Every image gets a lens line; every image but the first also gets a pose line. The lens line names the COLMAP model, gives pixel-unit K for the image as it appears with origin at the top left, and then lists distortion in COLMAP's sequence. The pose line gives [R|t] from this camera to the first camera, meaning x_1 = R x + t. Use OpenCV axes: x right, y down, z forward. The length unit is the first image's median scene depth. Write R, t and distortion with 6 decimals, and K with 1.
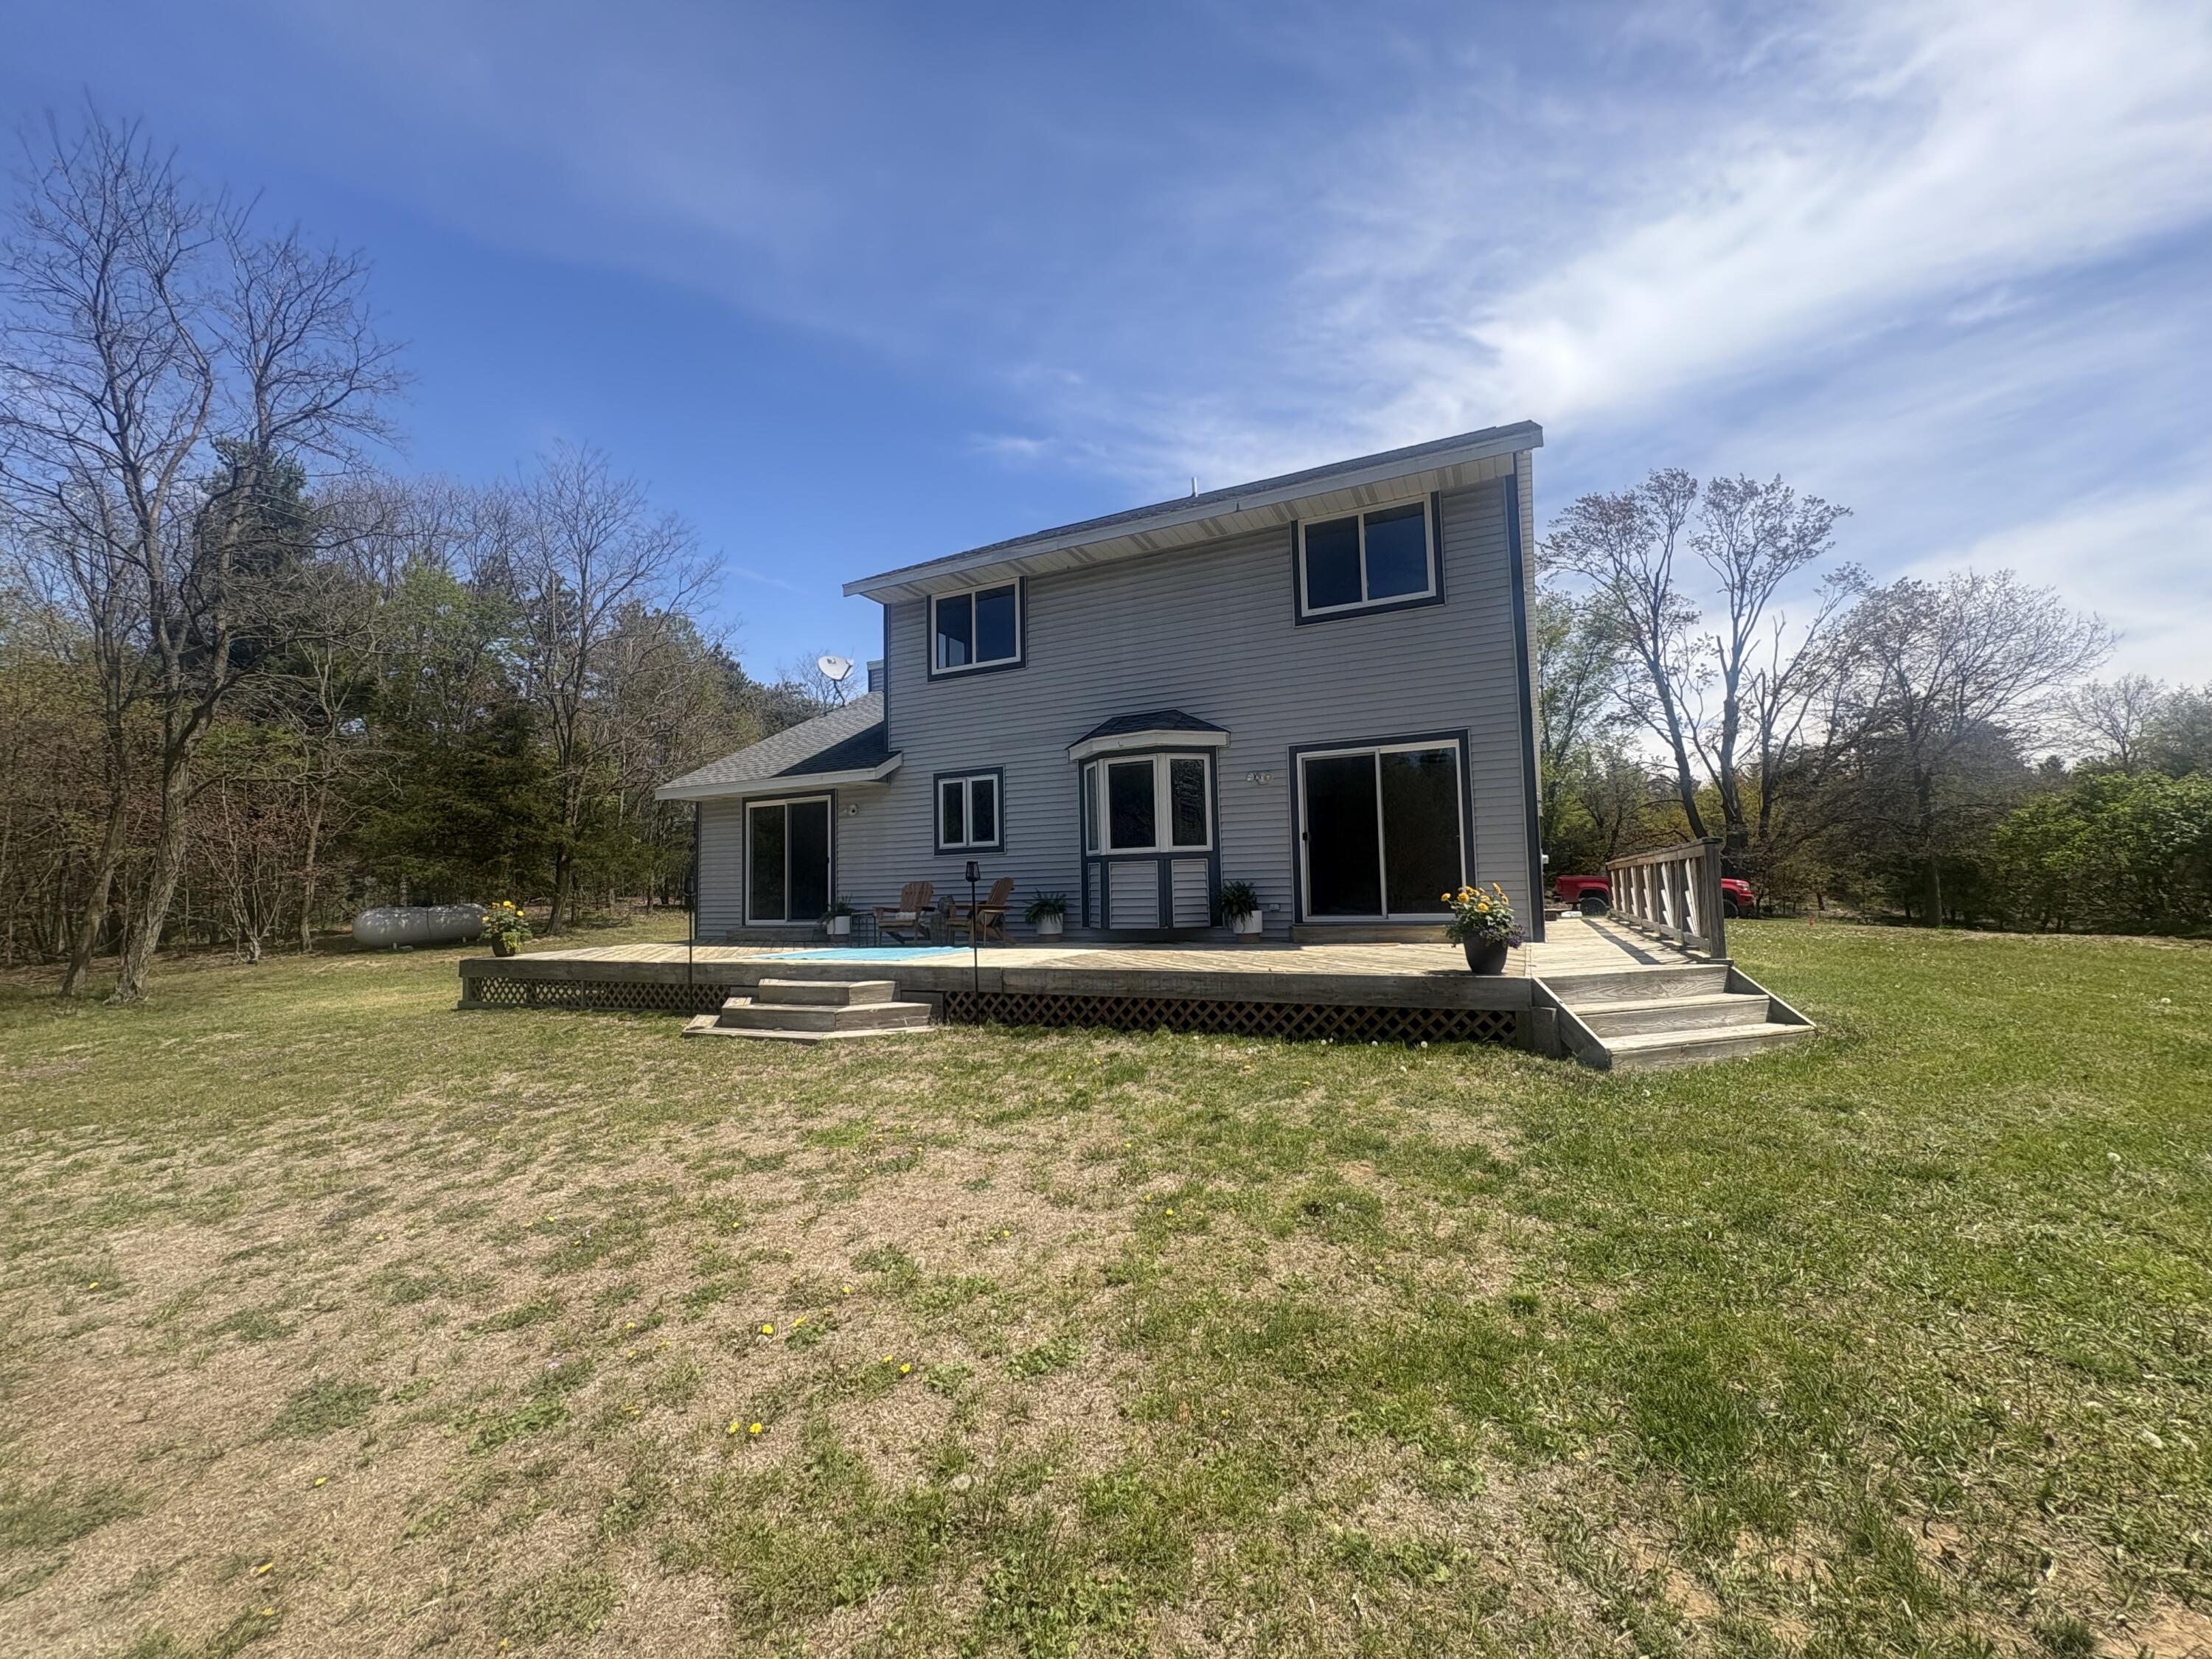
lens RADIAL K [[883.3, 0, 1106.0], [0, 883.3, 829.5], [0, 0, 1]] dist [0.001492, 0.000135]
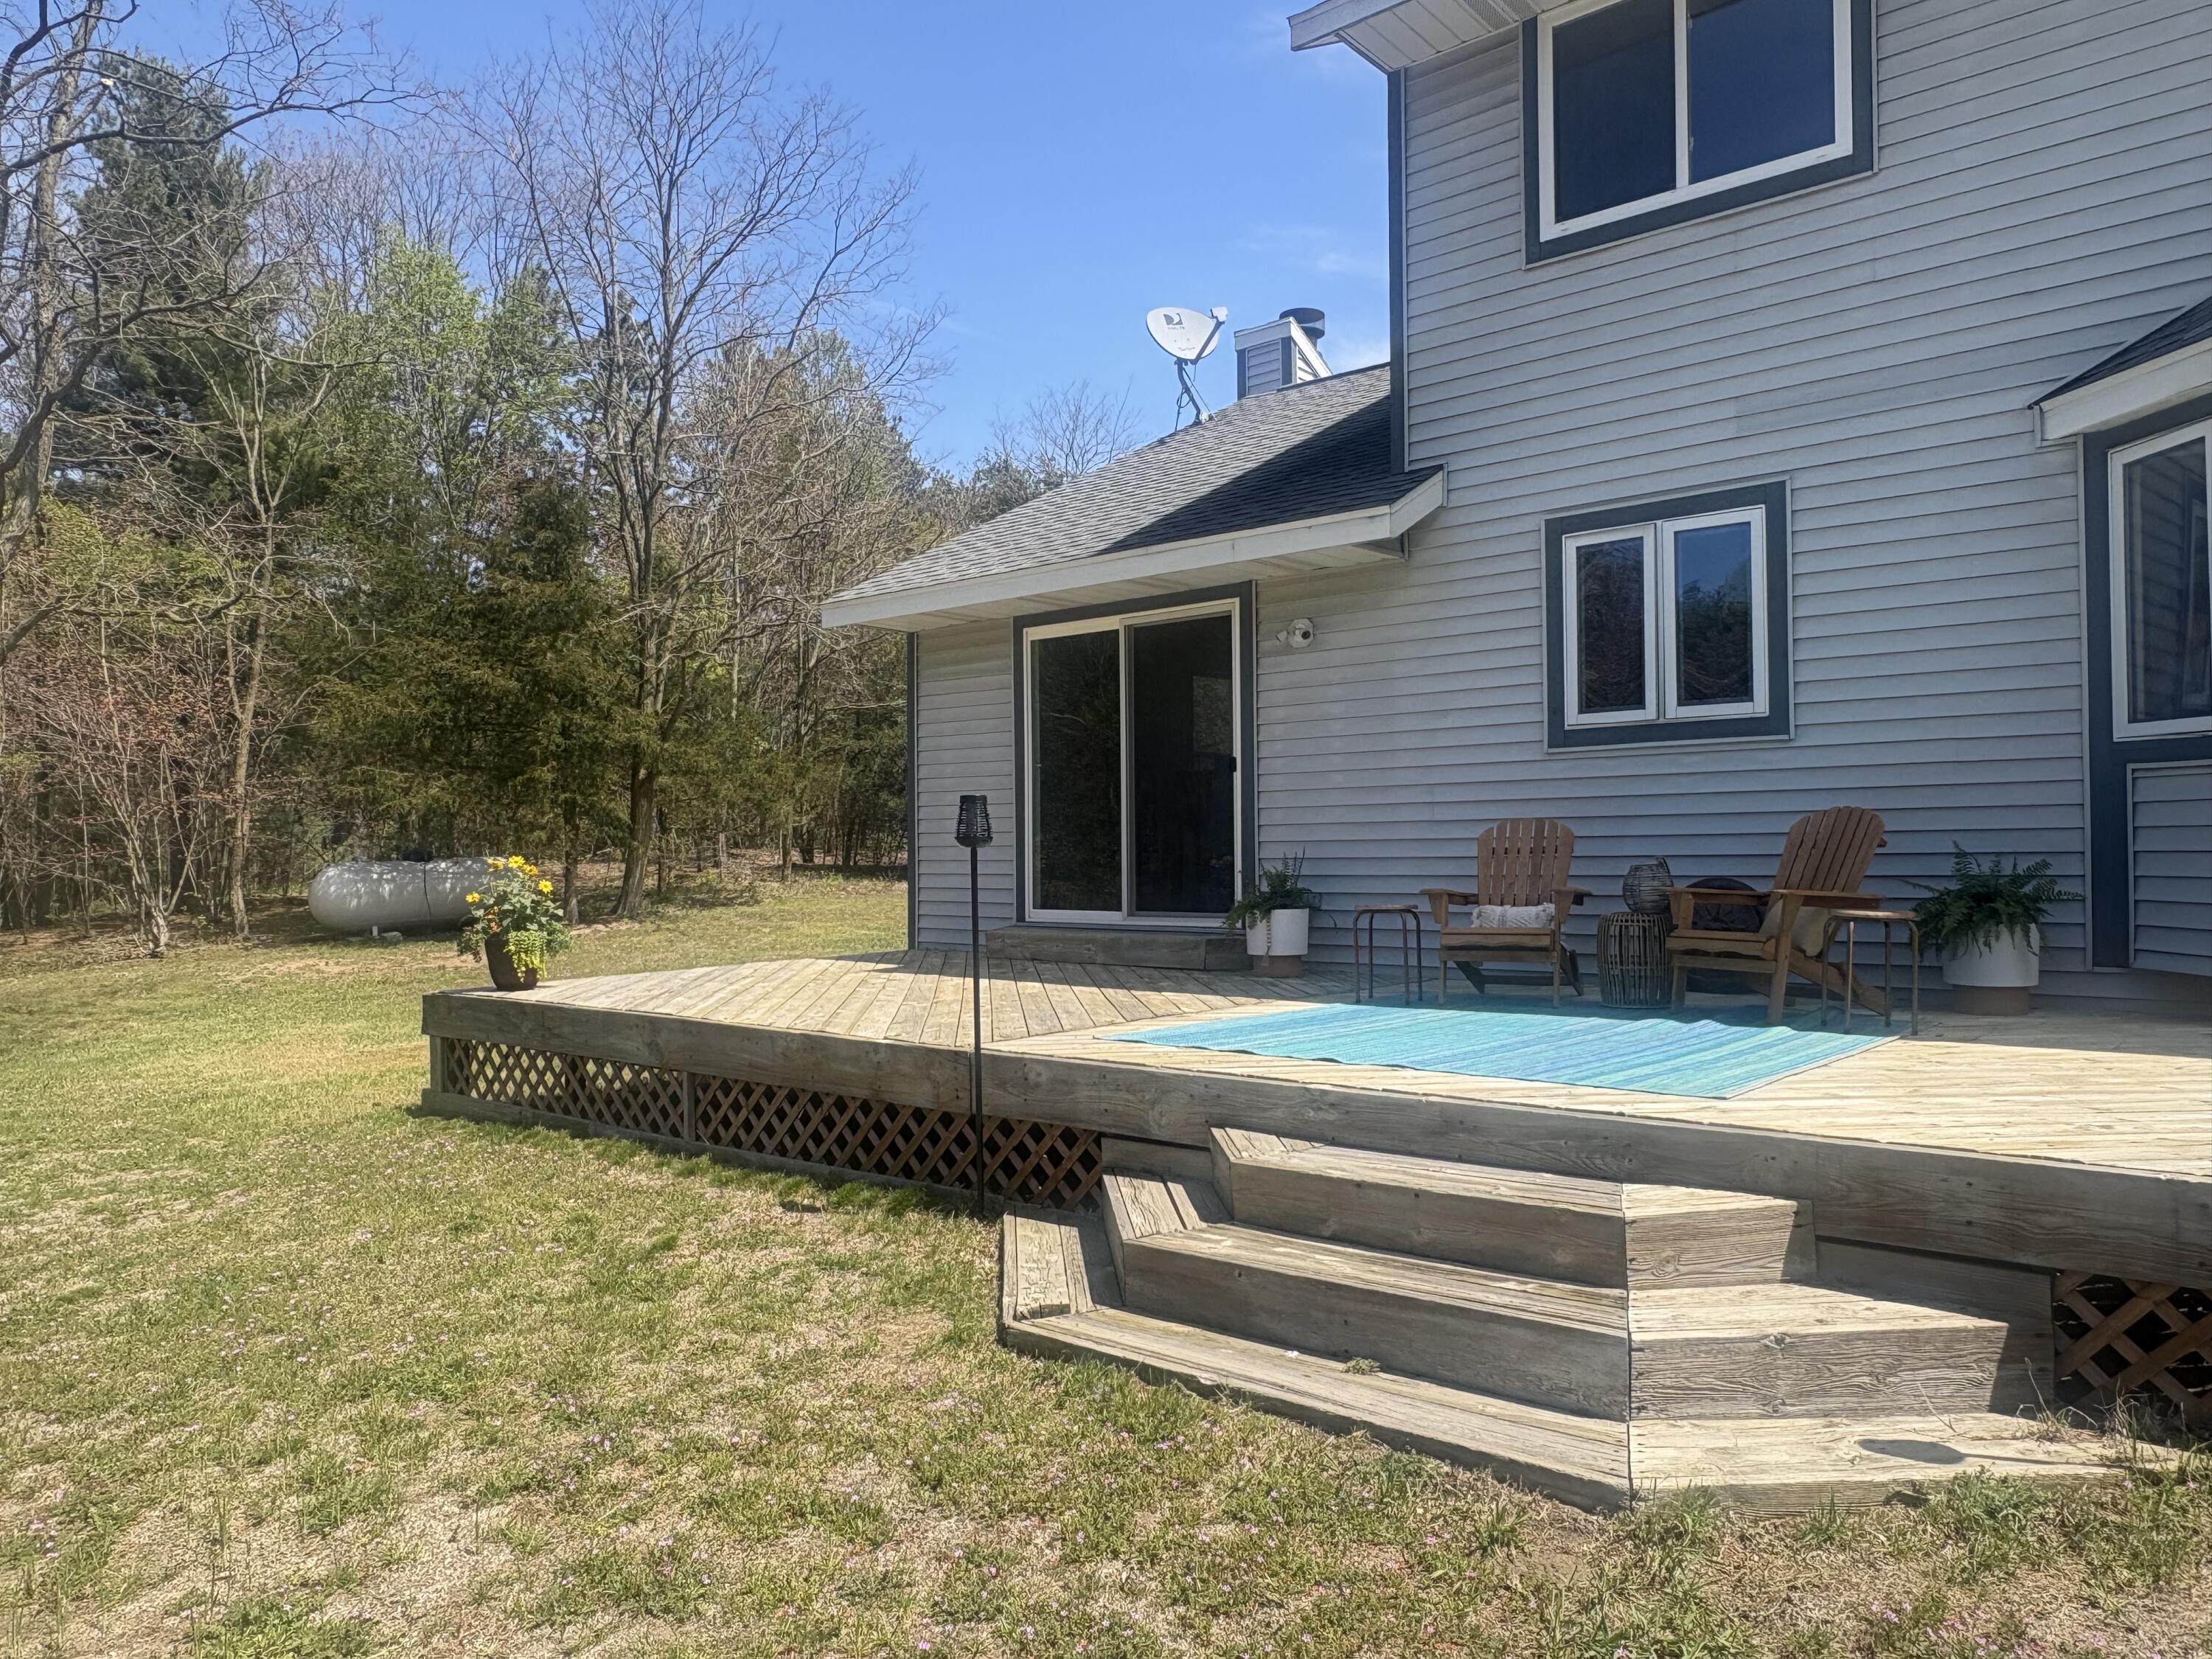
lens RADIAL K [[1574.0, 0, 1106.0], [0, 1574.0, 829.5], [0, 0, 1]] dist [-0.005162, -0.001784]
pose [[0.964955, 0.011496, -0.262165, -0.156788], [0.003862, 0.998310, 0.057990, 0.019389], [0.262389, -0.056970, 0.963279, 0.261164]]
